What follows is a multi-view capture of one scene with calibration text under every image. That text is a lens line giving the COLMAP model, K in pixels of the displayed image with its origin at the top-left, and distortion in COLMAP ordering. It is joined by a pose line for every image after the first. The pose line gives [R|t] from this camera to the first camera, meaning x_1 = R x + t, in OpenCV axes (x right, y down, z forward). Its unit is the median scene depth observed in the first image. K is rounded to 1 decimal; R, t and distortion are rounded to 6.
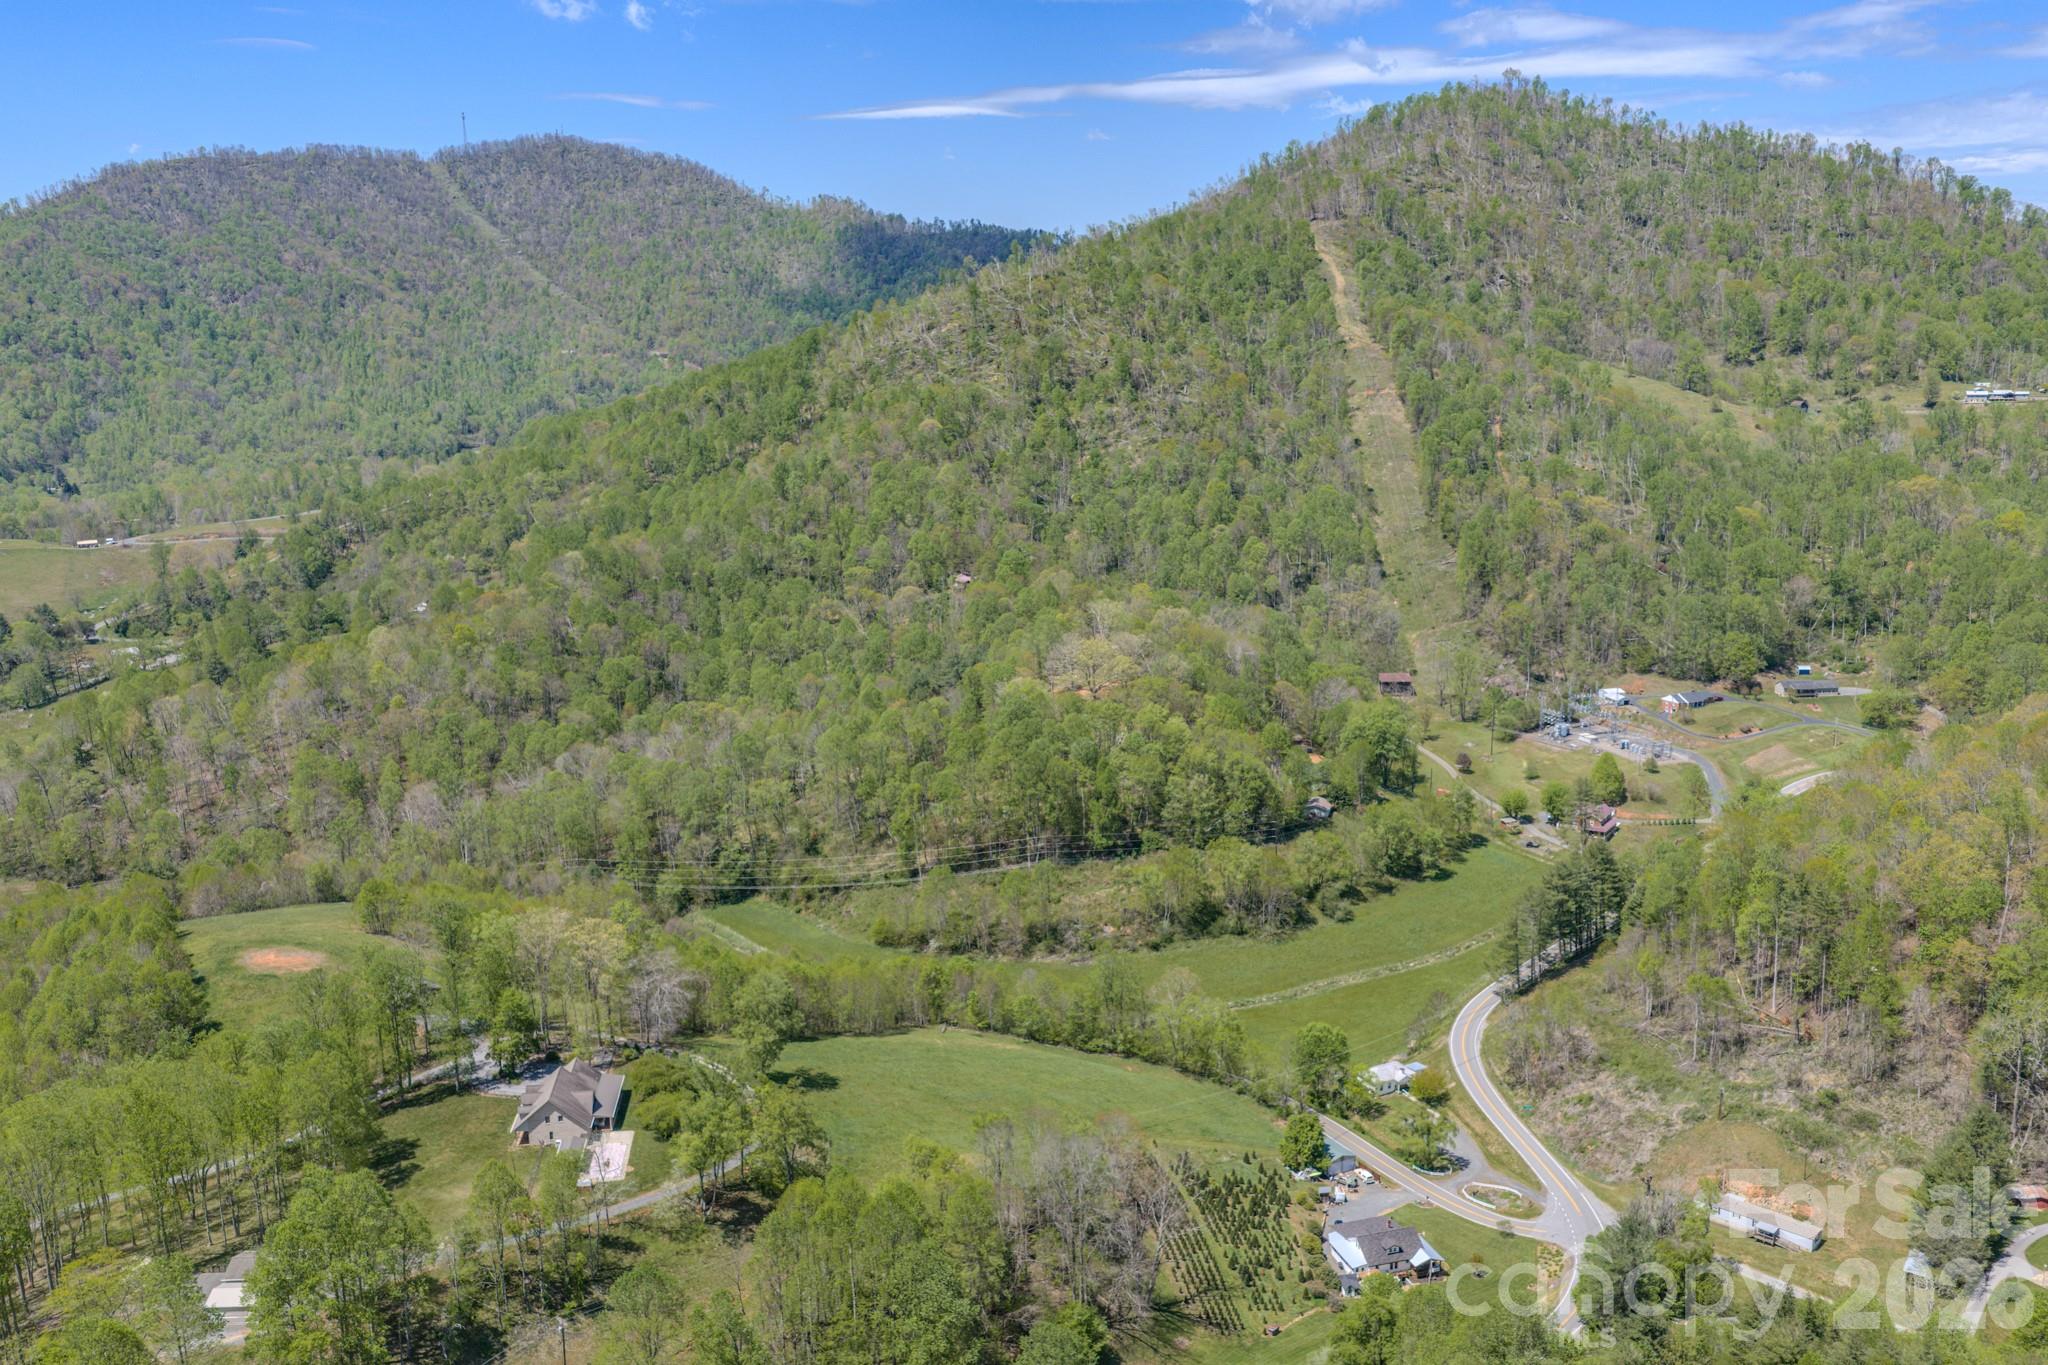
lens RADIAL K [[1713.9, 0, 1024.0], [0, 1713.9, 682.5], [0, 0, 1]] dist [0.006243, -0.007211]
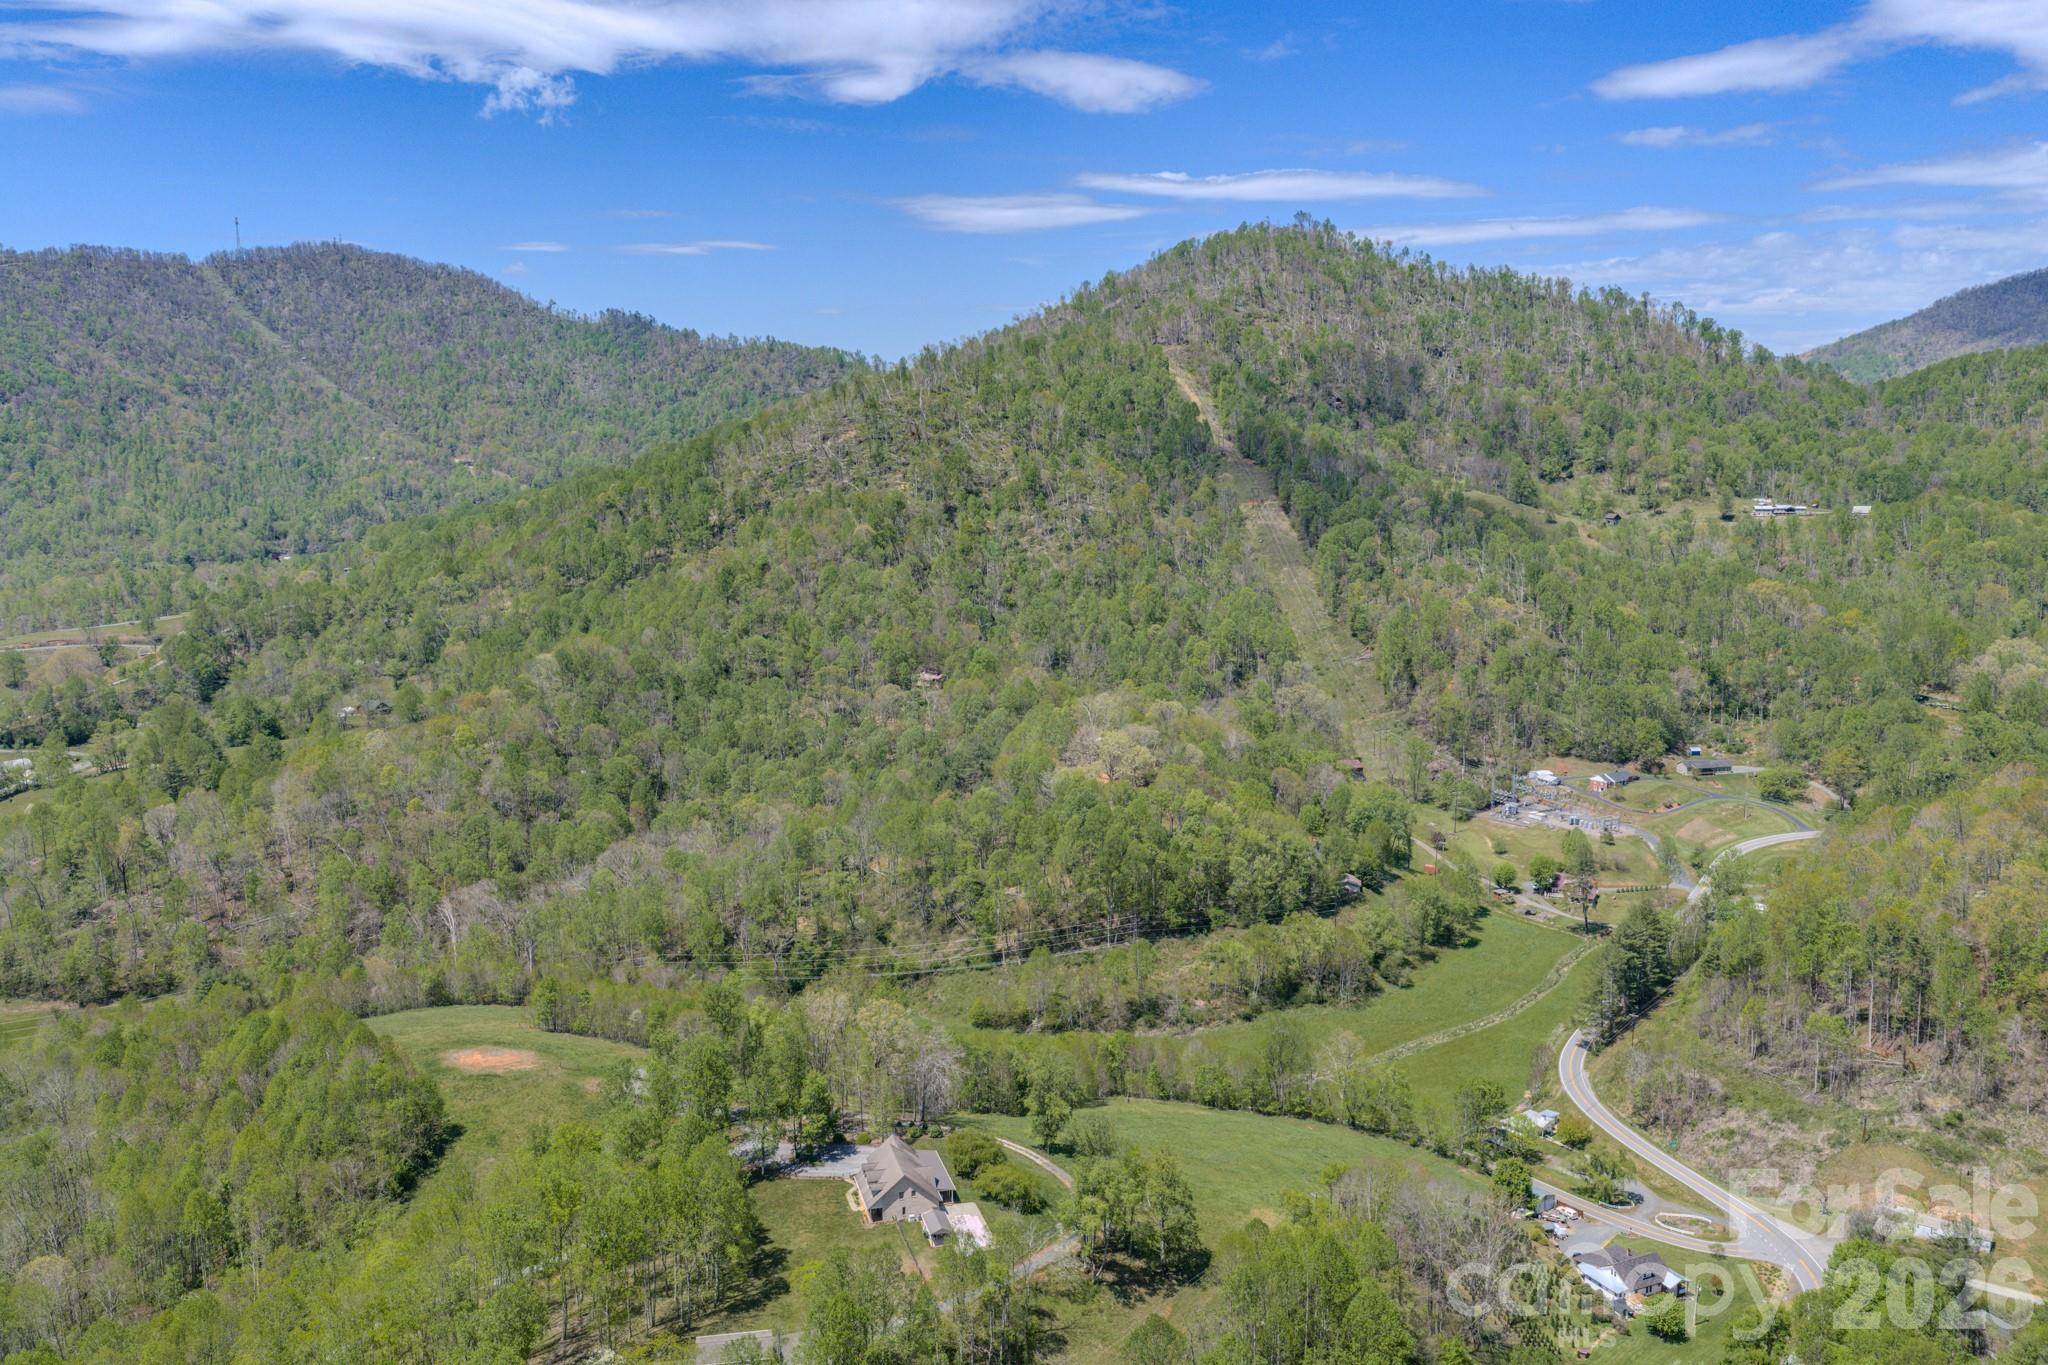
lens RADIAL K [[1665.3, 0, 1024.0], [0, 1665.3, 682.5], [0, 0, 1]] dist [0.006473, -0.004813]
pose [[0.987677, -0.009748, 0.156199, -0.146199], [0.019269, 0.998039, -0.059558, 0.004114], [-0.155313, 0.061834, 0.985928, -0.004327]]
